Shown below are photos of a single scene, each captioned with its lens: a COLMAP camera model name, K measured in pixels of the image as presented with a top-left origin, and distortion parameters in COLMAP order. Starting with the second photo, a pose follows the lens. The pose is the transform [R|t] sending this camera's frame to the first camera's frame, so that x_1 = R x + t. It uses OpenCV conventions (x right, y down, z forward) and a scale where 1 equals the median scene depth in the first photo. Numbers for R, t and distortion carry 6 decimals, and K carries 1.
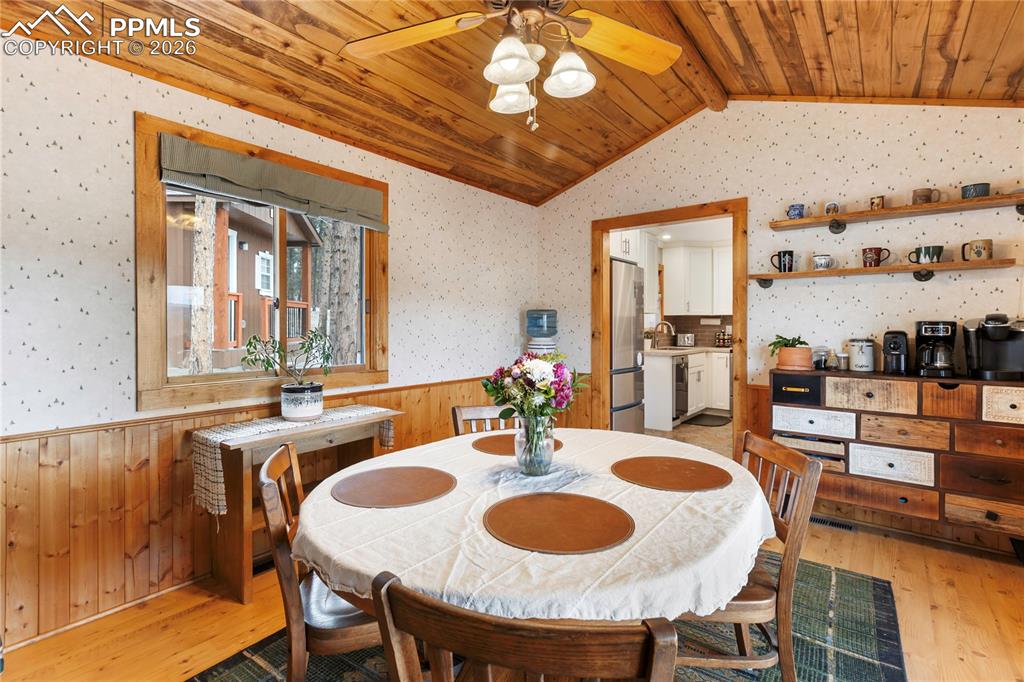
lens RADIAL K [[460.1, 0, 512.2], [0, 460.1, 325.2], [0, 0, 1]] dist [0.009528, 0.000054]
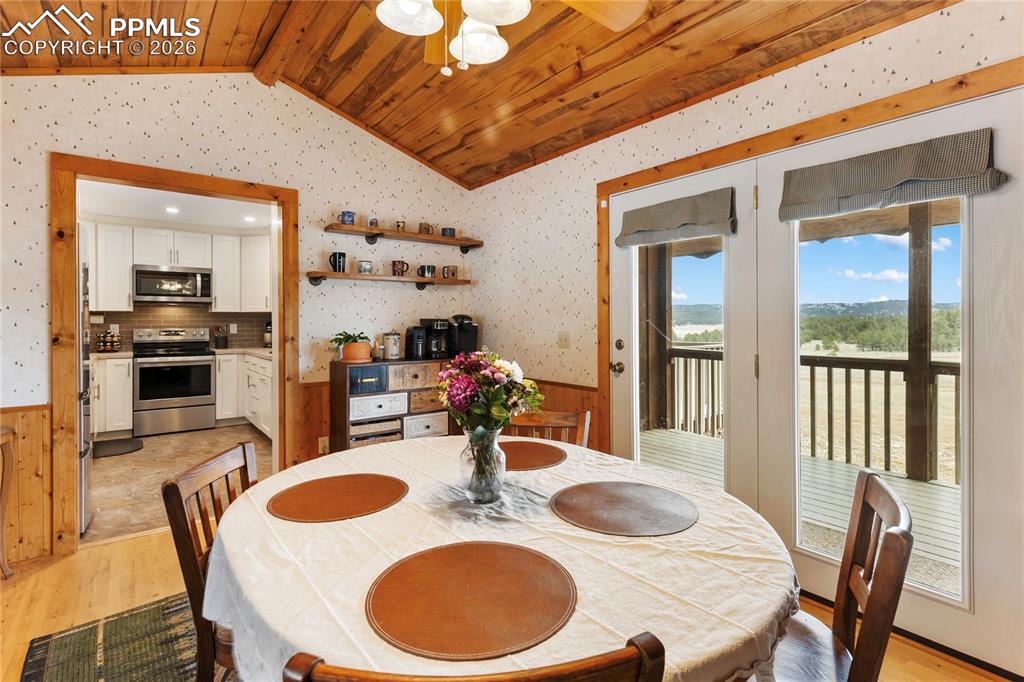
lens RADIAL K [[484.6, 0, 484.9], [0, 484.6, 320.7], [0, 0, 1]] dist [0.004088, 0.001000]
pose [[0.268001, 0.002171, 0.963416, -0.444728], [0.005991, 0.999974, -0.003920, 0.003181], [-0.963400, 0.006822, 0.267981, 0.429316]]
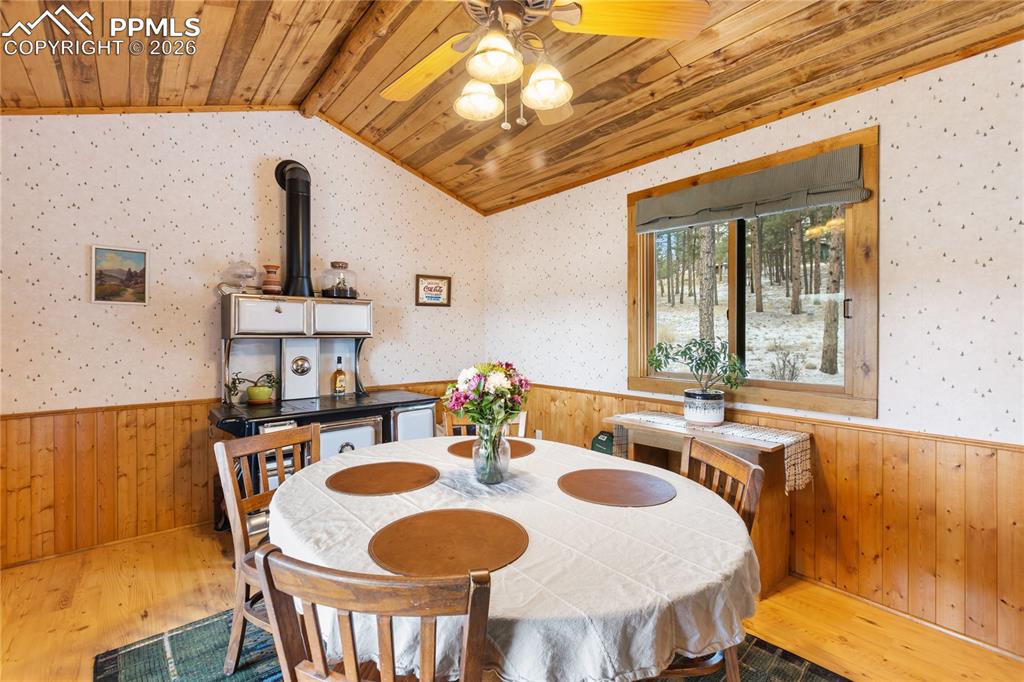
lens RADIAL K [[460.1, 0, 508.2], [0, 460.1, 333.3], [0, 0, 1]] dist [0.009528, 0.000054]
pose [[-0.196333, 0.001368, -0.980536, 0.580643], [-0.003086, 0.999993, 0.002013, -0.002091], [0.980532, 0.003421, -0.196327, 0.694825]]
